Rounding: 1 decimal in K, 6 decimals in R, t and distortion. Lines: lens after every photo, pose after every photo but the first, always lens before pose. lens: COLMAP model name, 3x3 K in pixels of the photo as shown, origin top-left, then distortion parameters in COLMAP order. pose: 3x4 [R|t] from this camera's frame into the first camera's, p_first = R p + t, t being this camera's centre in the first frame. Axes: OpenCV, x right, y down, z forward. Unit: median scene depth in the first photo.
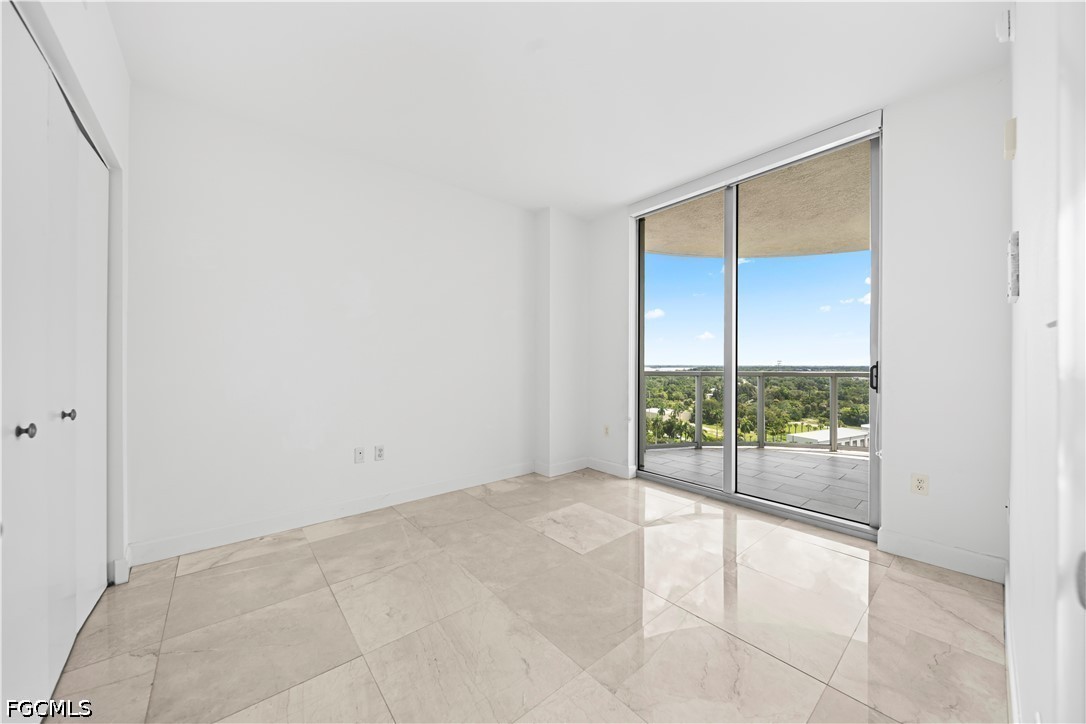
lens RADIAL K [[385.8, 0, 543.0], [0, 385.8, 359.0], [0, 0, 1]] dist [-0.001549, -0.000320]
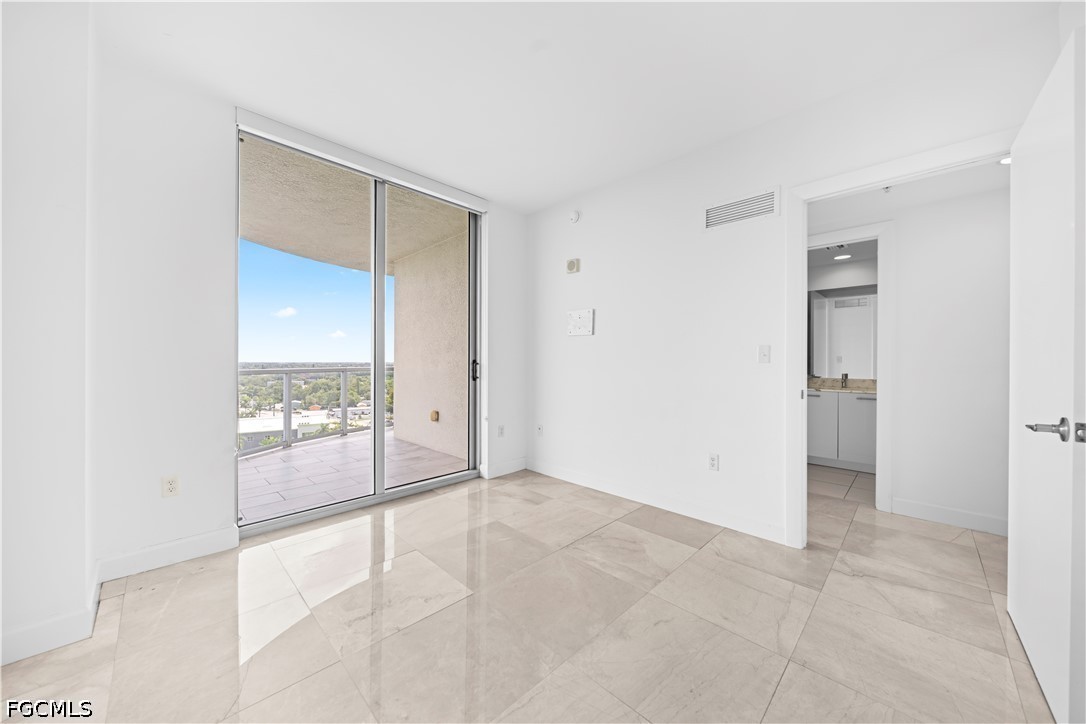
lens RADIAL K [[385.8, 0, 548.2], [0, 385.8, 360.8], [0, 0, 1]] dist [-0.001549, -0.000320]
pose [[-0.103017, -0.001351, 0.994679, -0.596908], [-0.015545, 0.999879, -0.000252, 0.003388], [-0.994558, -0.015489, -0.103026, 0.750232]]
